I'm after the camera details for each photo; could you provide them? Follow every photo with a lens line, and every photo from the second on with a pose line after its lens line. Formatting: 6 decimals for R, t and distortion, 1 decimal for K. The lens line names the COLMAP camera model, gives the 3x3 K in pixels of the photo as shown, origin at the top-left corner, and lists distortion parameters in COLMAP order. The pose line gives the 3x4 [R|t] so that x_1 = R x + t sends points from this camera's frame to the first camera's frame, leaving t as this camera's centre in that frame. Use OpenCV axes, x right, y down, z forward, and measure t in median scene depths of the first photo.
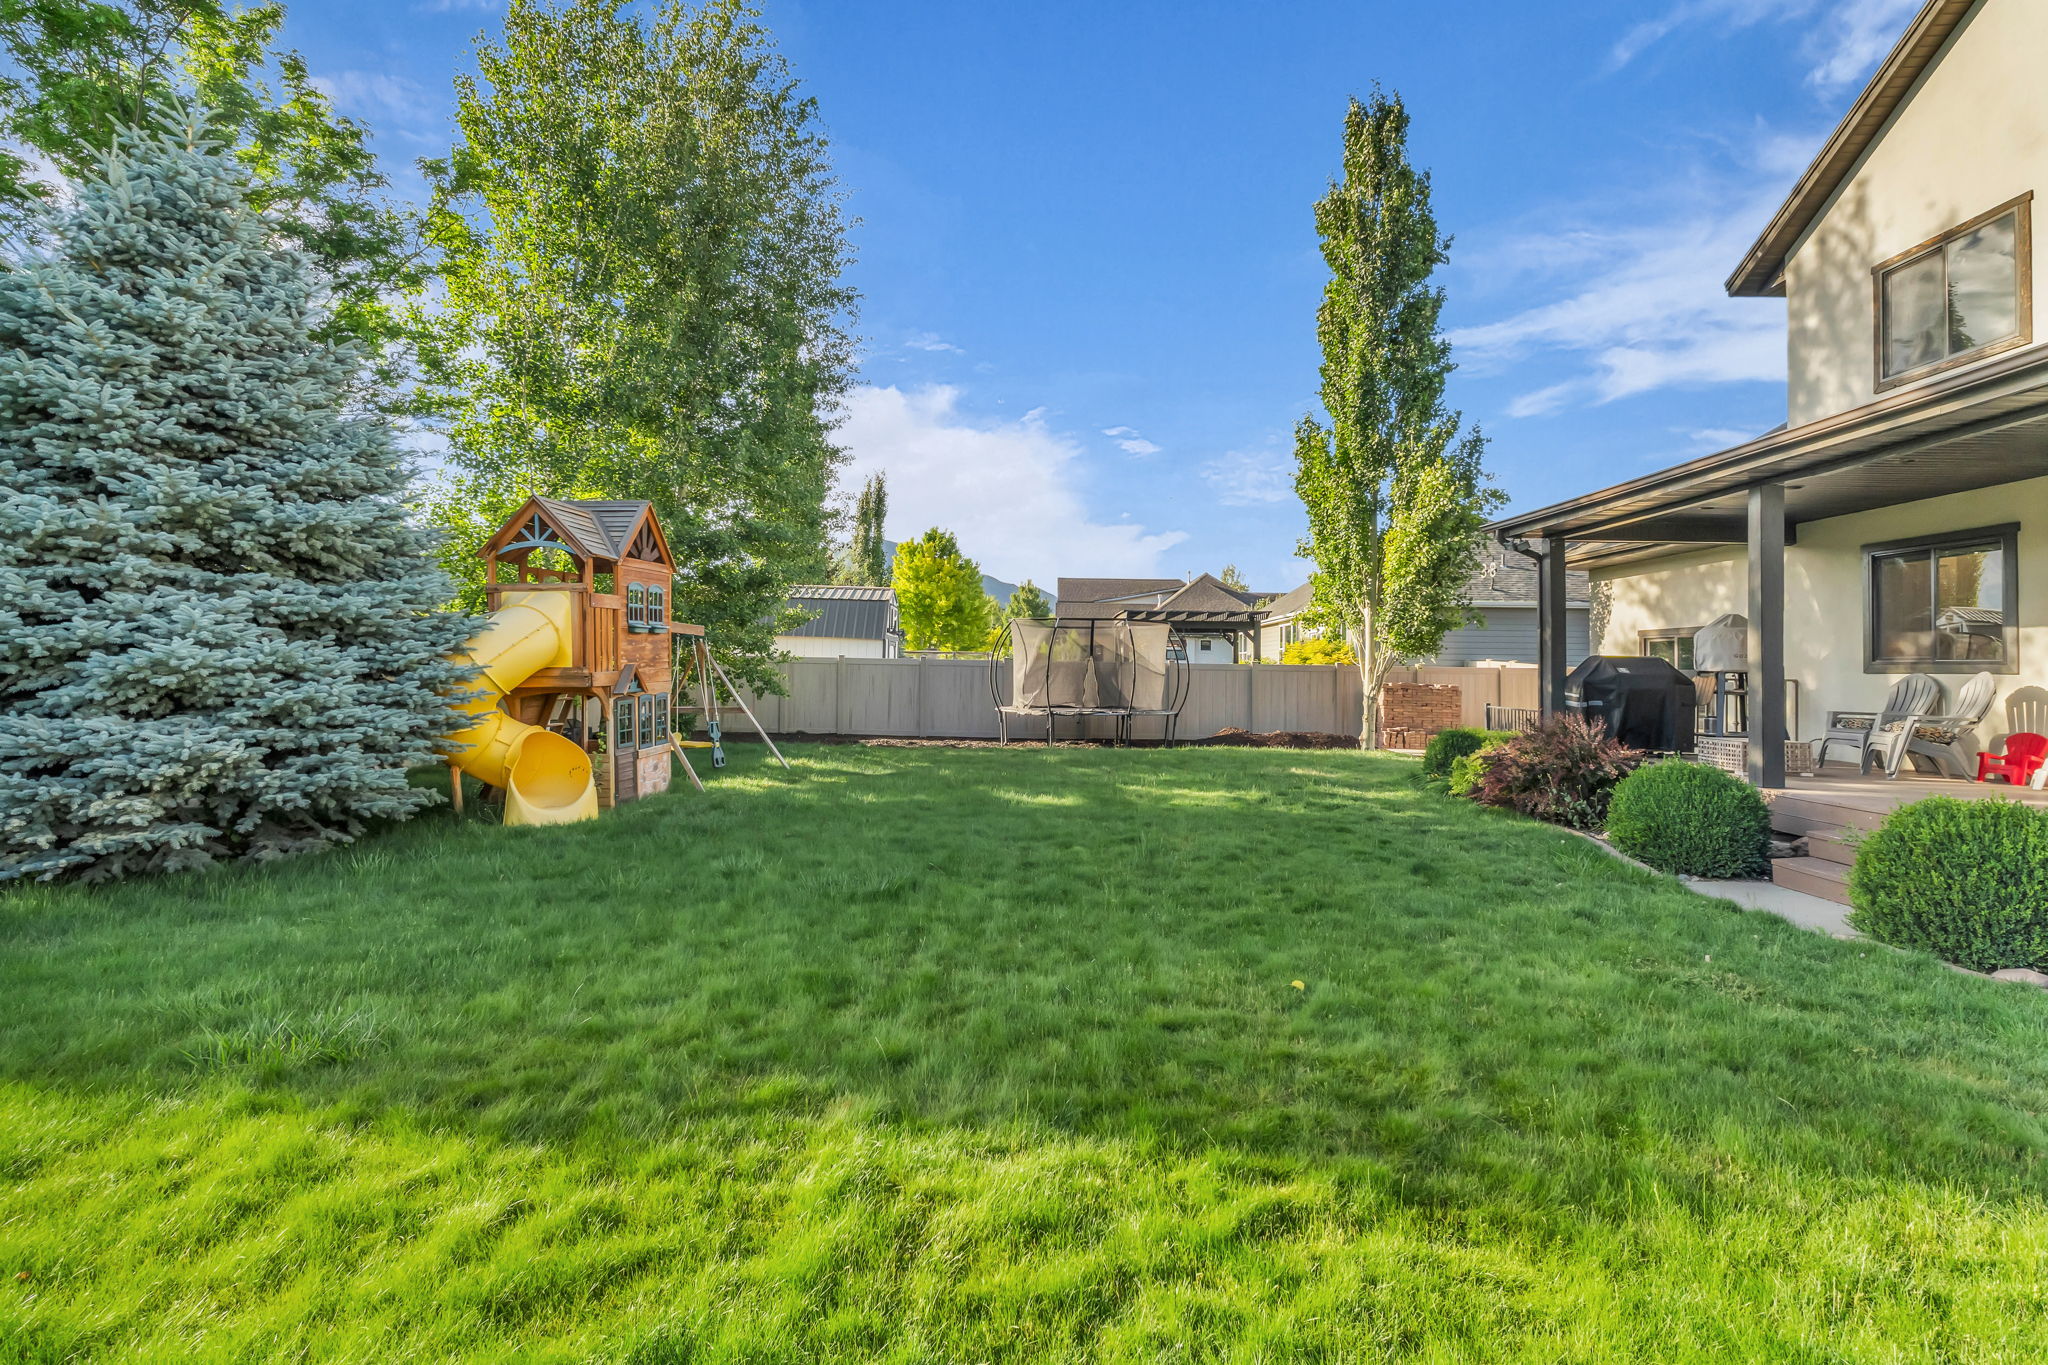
lens RADIAL K [[996.5, 0, 1024.2], [0, 996.5, 640.5], [0, 0, 1]] dist [0.002383, 0.000360]
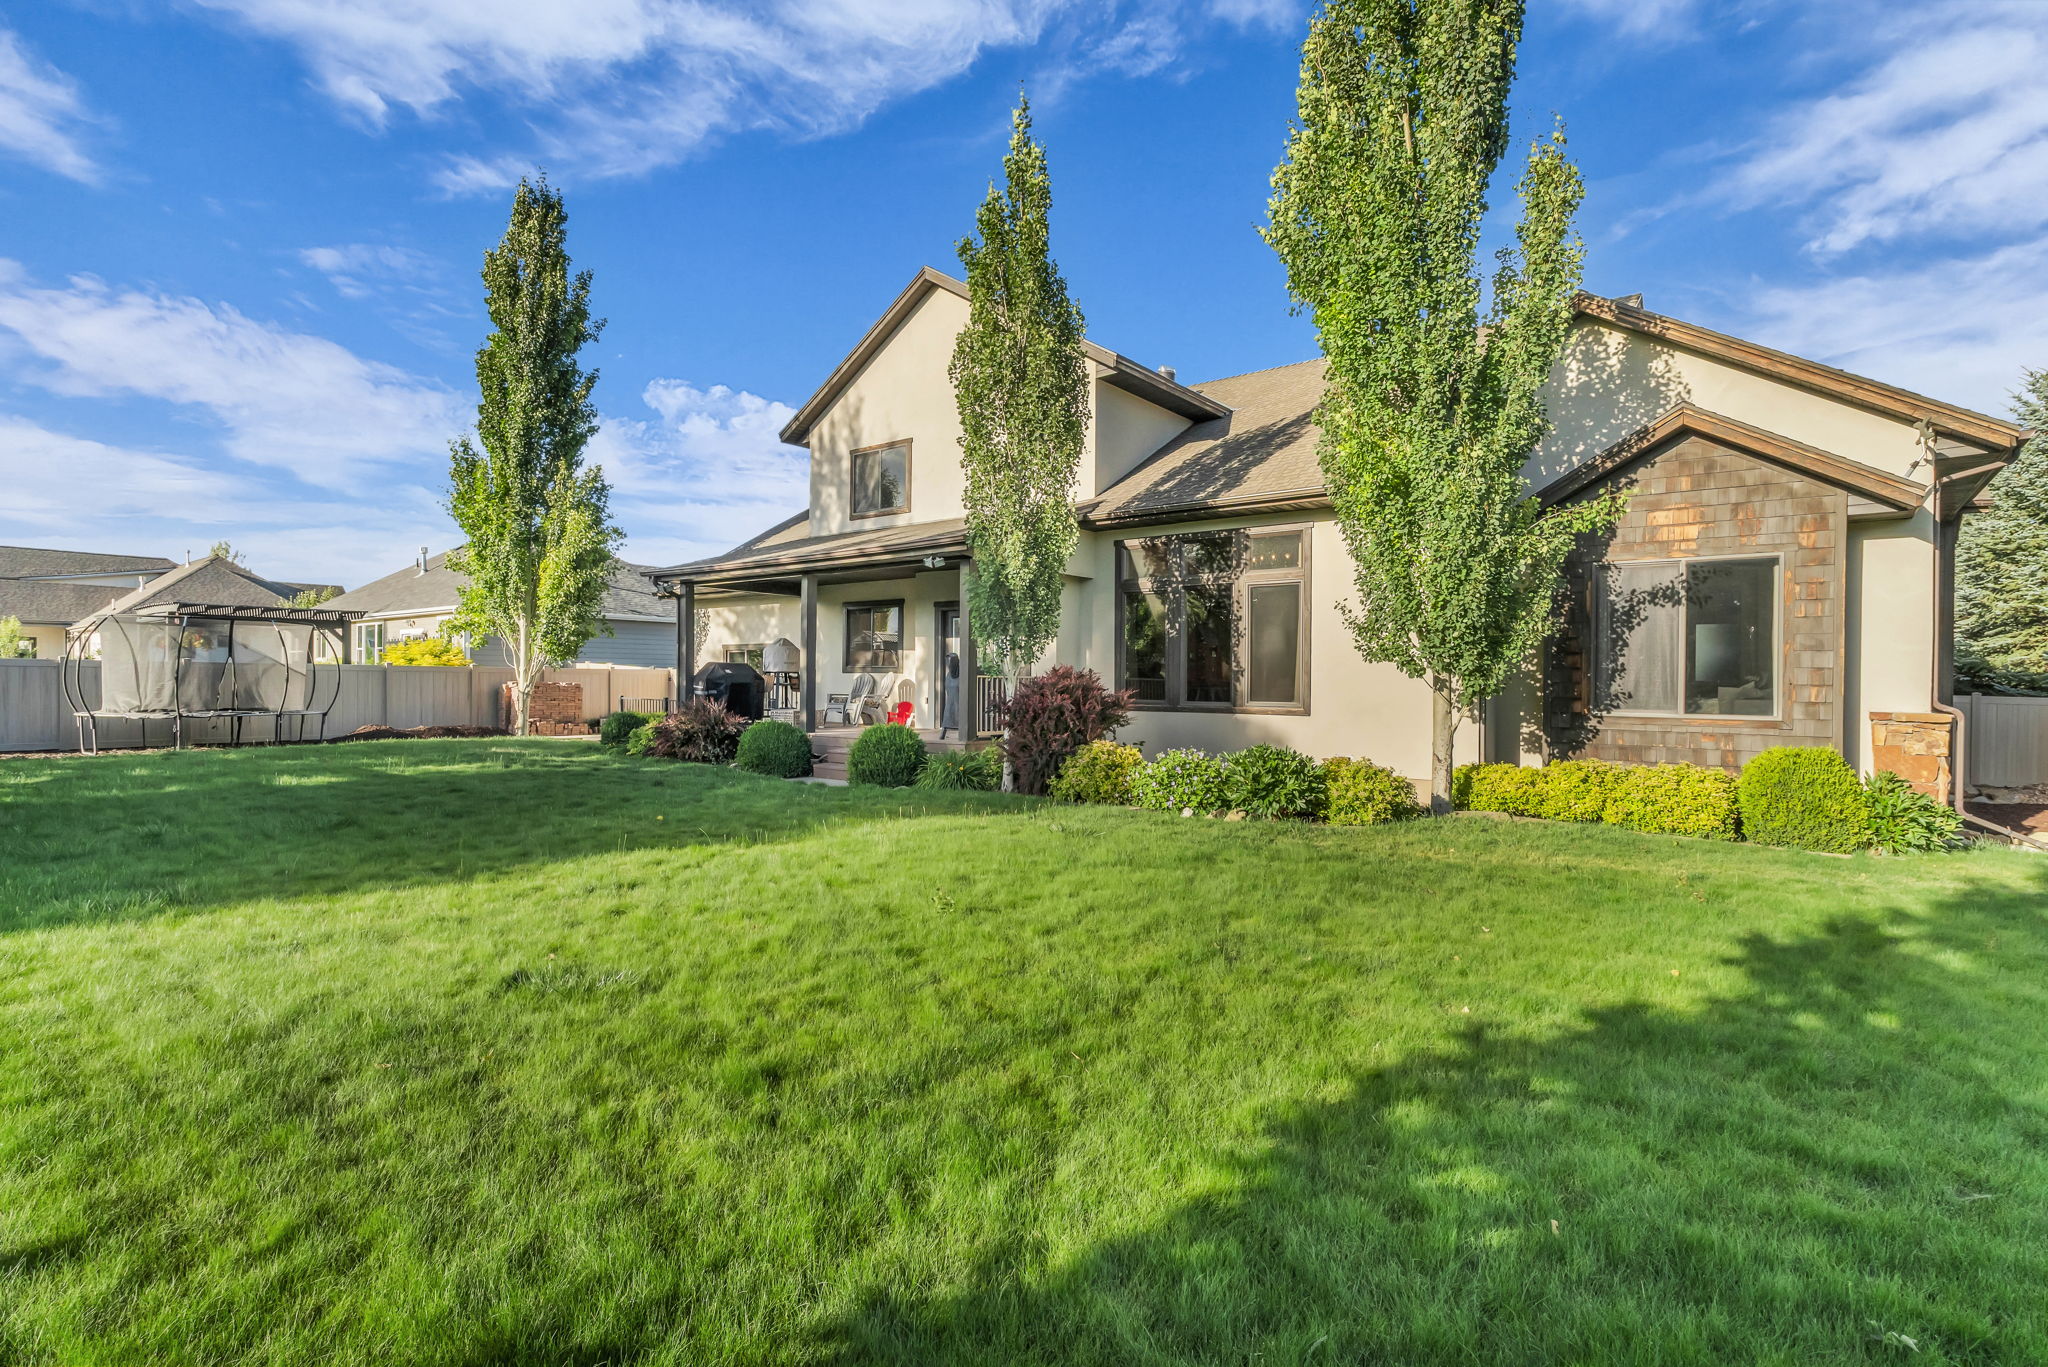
lens RADIAL K [[987.0, 0, 1026.1], [0, 987.0, 676.5], [0, 0, 1]] dist [-0.000423, 0.000097]
pose [[0.618101, -0.003589, 0.786090, -0.335420], [-0.024484, 0.999417, 0.023814, -0.010447], [-0.785717, -0.033966, 0.617653, -0.342724]]
